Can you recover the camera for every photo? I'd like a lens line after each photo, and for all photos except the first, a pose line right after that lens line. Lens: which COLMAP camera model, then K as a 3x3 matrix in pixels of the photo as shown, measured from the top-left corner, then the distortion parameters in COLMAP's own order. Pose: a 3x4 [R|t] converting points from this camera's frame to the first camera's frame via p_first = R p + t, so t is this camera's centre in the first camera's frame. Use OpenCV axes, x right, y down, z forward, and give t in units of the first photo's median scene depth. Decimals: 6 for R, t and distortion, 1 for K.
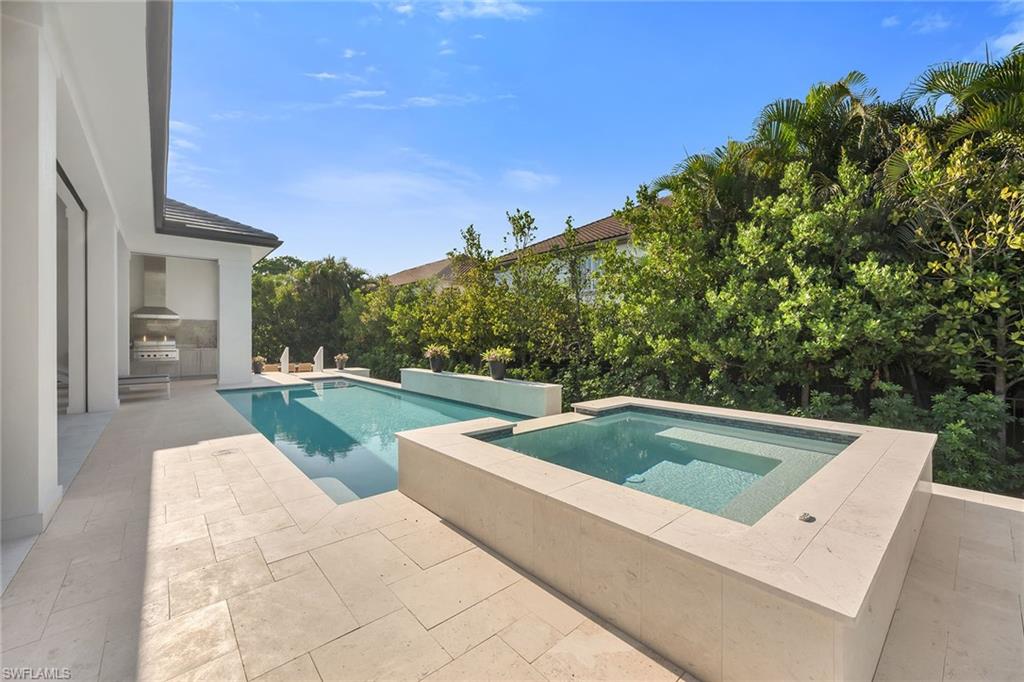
lens RADIAL K [[407.9, 0, 508.4], [0, 407.9, 340.8], [0, 0, 1]] dist [-0.001621, 0.000954]
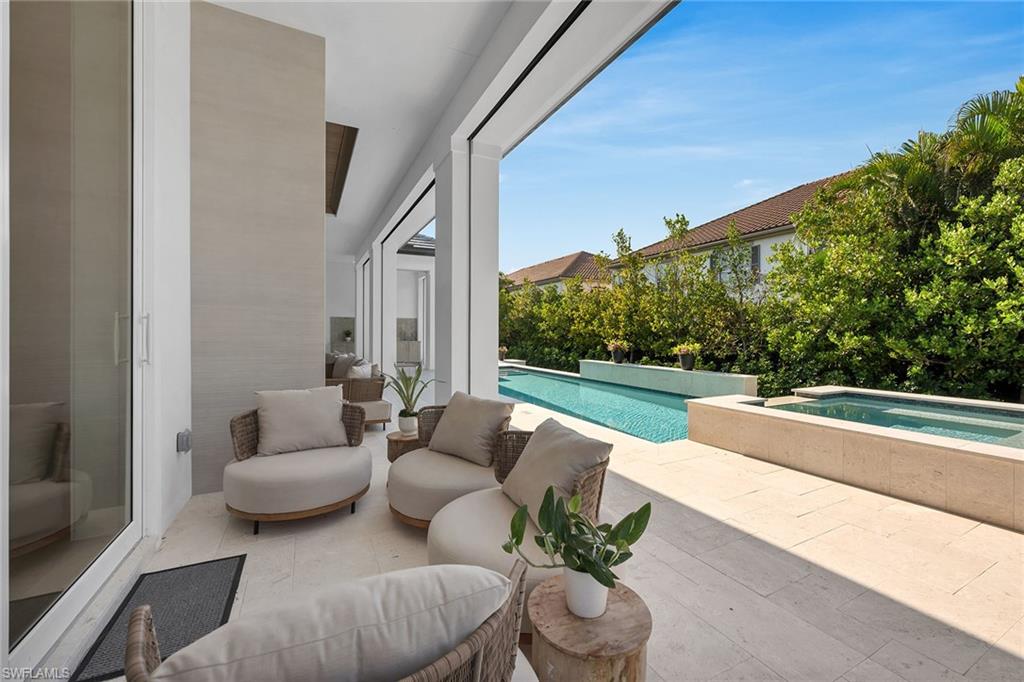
lens RADIAL K [[407.9, 0, 514.1], [0, 407.9, 333.7], [0, 0, 1]] dist [-0.001621, 0.000954]
pose [[0.970178, 0.004986, -0.242343, -0.211412], [-0.006336, 0.999968, -0.004793, -0.000452], [0.242312, 0.006185, 0.970179, -0.231718]]
